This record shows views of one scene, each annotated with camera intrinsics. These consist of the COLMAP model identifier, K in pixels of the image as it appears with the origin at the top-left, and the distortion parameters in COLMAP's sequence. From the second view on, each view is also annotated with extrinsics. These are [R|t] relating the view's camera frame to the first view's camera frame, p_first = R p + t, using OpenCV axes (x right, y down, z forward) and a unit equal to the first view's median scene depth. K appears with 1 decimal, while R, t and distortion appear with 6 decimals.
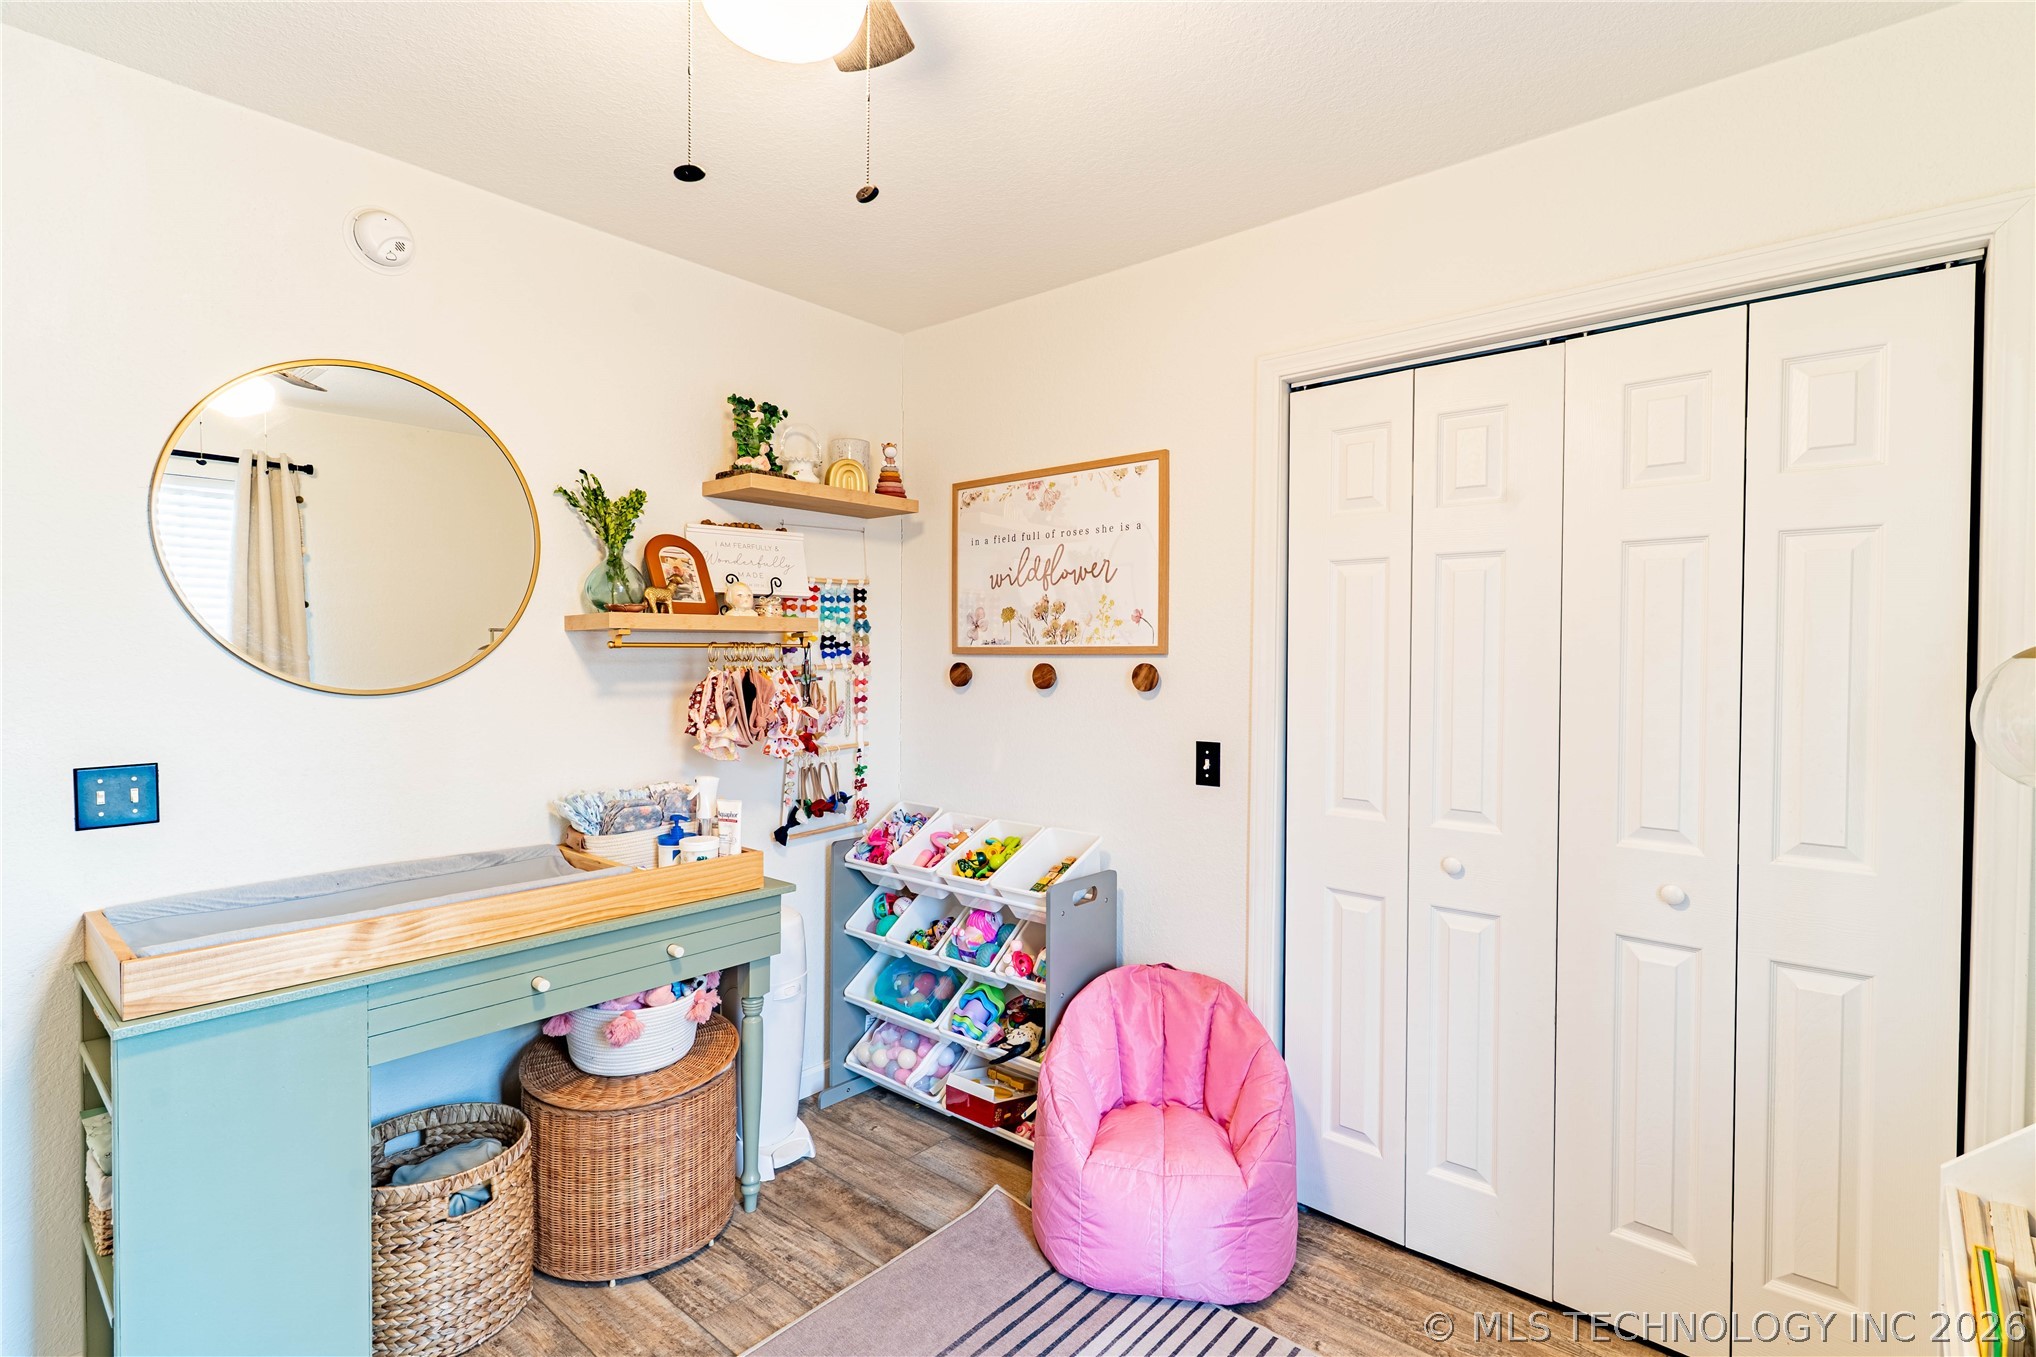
lens RADIAL K [[971.8, 0, 1018.0], [0, 971.8, 678.5], [0, 0, 1]] dist [0.000371, -0.000029]
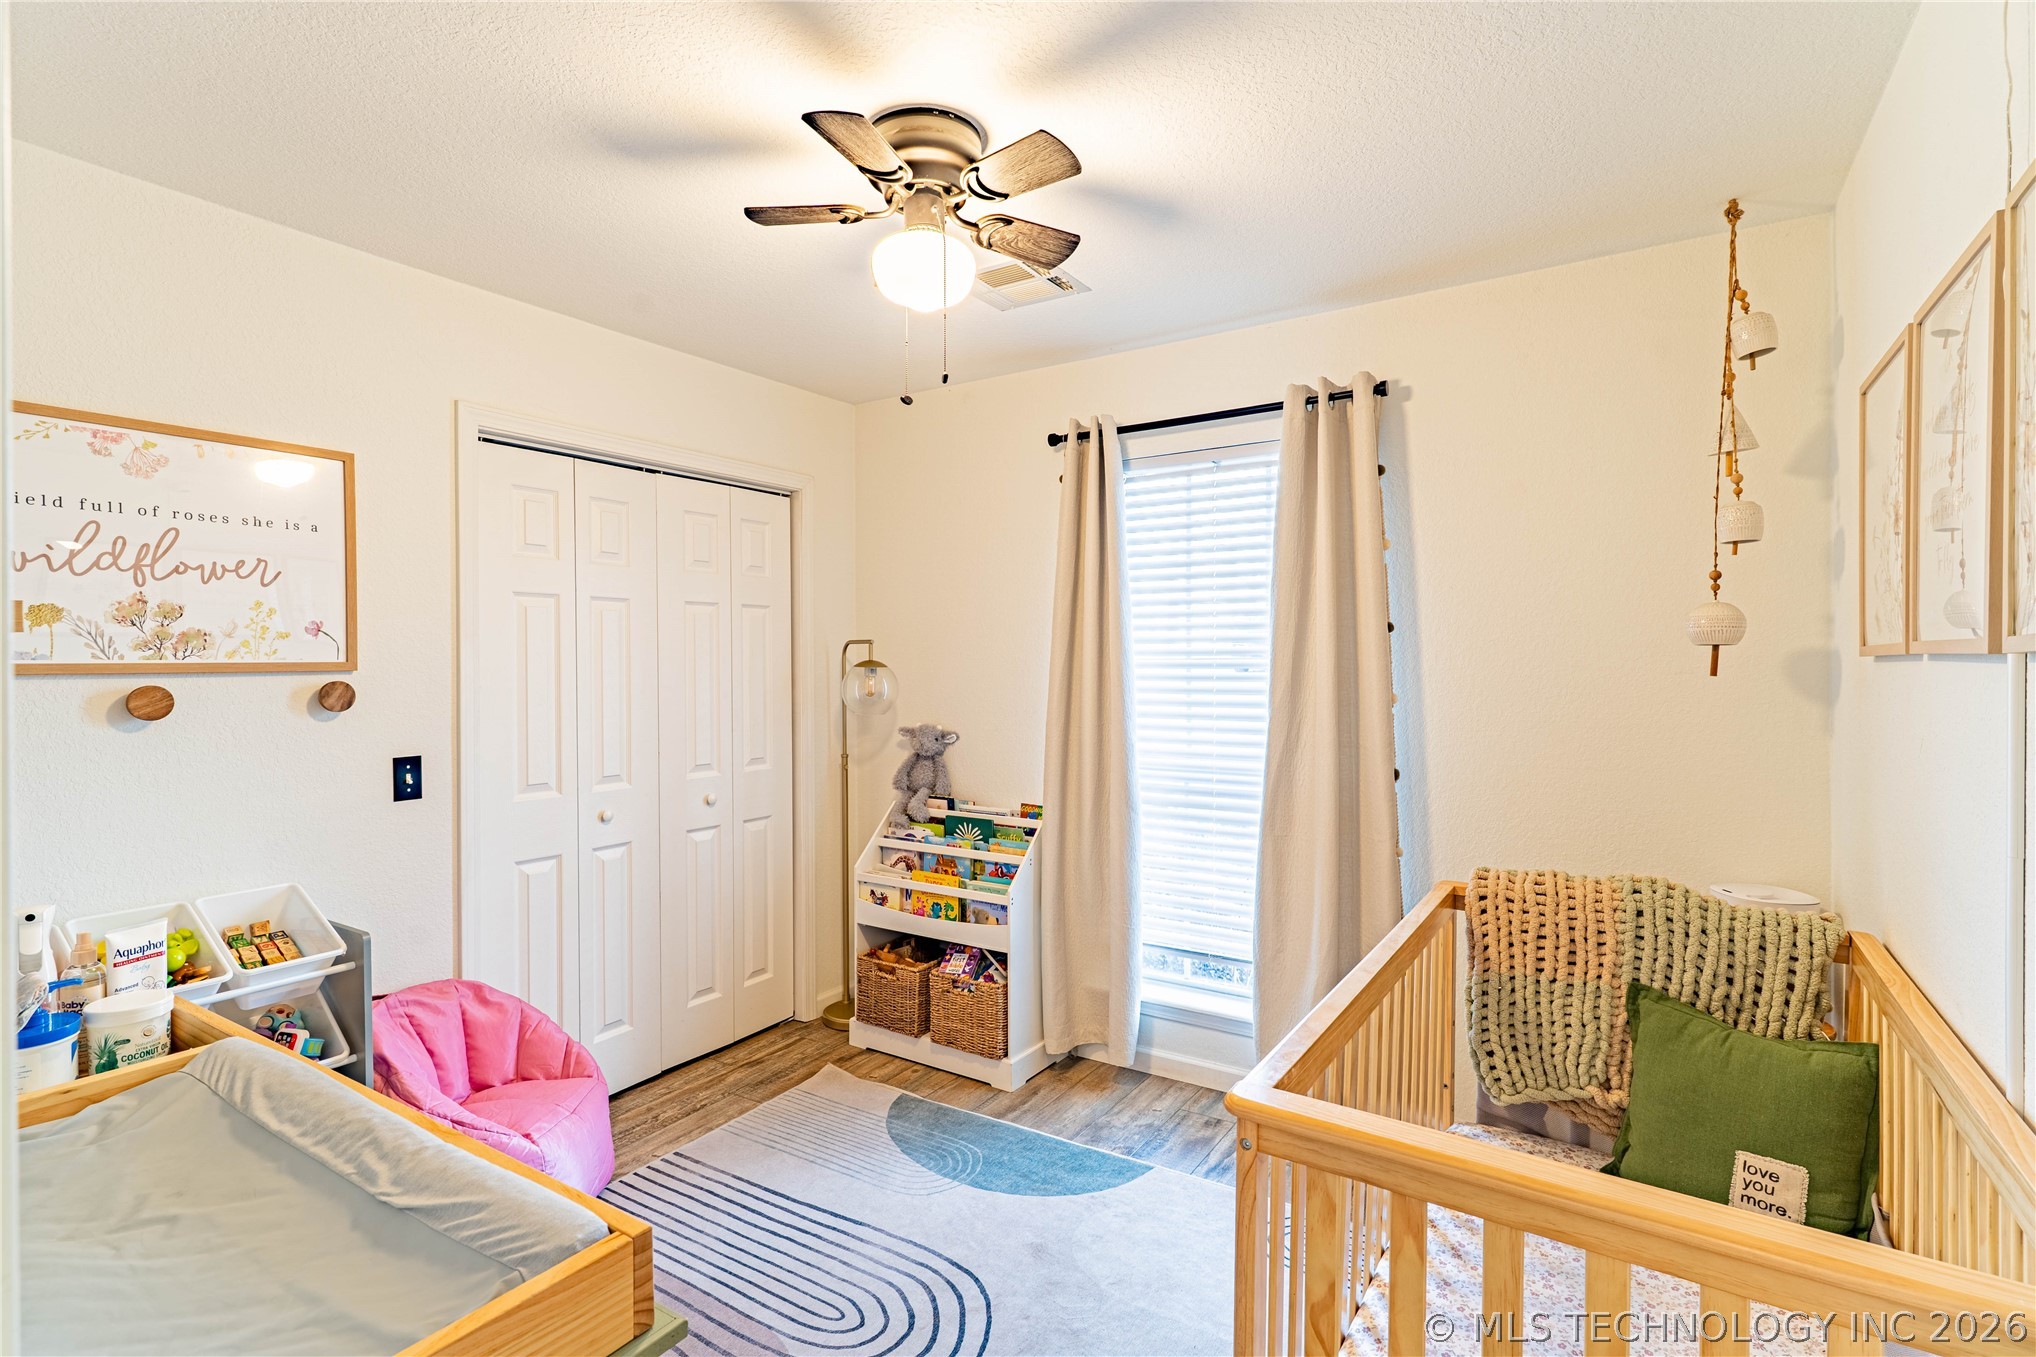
lens RADIAL K [[960.0, 0, 1015.1], [0, 960.0, 666.4], [0, 0, 1]] dist [0.000100, -0.000370]
pose [[-0.136606, -0.011268, 0.990561, -0.820182], [0.022942, 0.999631, 0.014535, -0.026854], [-0.990360, 0.024711, -0.136297, 0.471048]]
